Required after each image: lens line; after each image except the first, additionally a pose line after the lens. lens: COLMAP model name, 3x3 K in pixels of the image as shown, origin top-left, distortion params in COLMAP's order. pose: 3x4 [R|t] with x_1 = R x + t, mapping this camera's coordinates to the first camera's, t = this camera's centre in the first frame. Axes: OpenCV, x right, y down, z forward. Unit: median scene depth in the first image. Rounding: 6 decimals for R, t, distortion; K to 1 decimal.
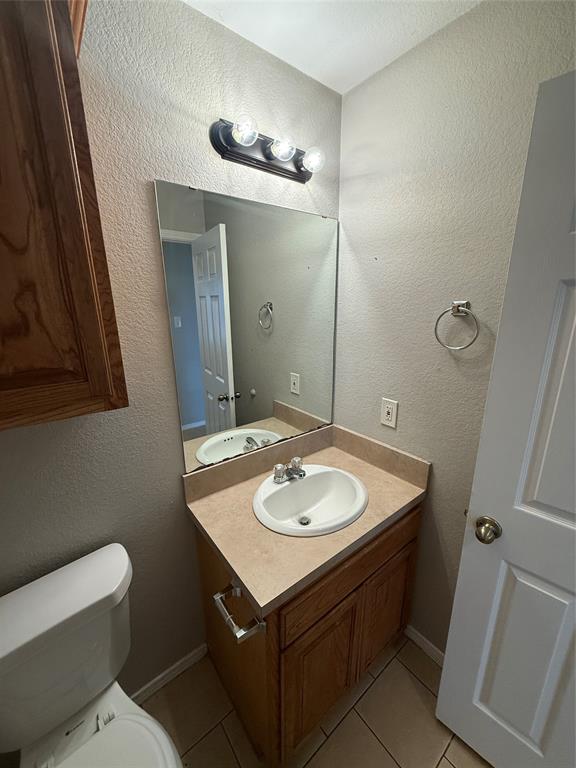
lens RADIAL K [[307.7, 0, 287.8], [0, 307.7, 385.1], [0, 0, 1]] dist [0.002703, 0.000663]
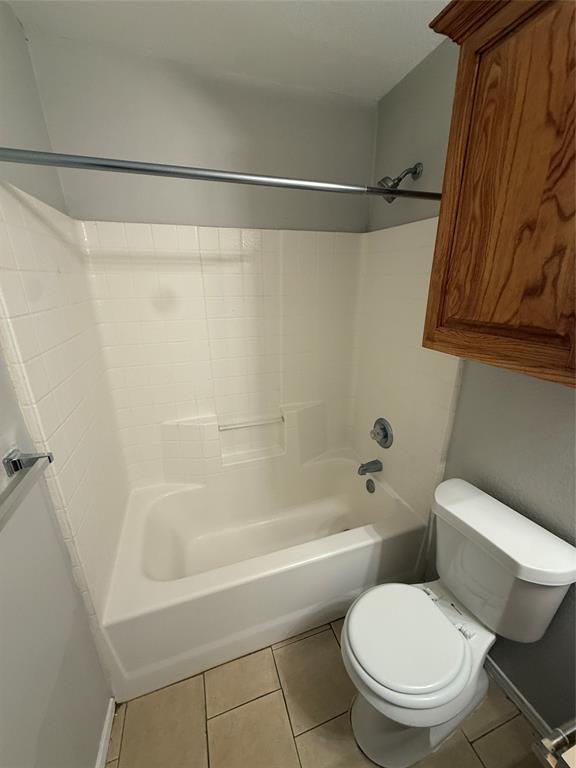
lens RADIAL K [[307.7, 0, 289.7], [0, 307.7, 384.3], [0, 0, 1]] dist [0.002703, 0.000663]
pose [[-0.343454, 0.314093, -0.885090, 0.567408], [-0.228657, 0.886095, 0.403178, -0.114385], [0.910909, 0.340855, -0.232513, 0.503742]]
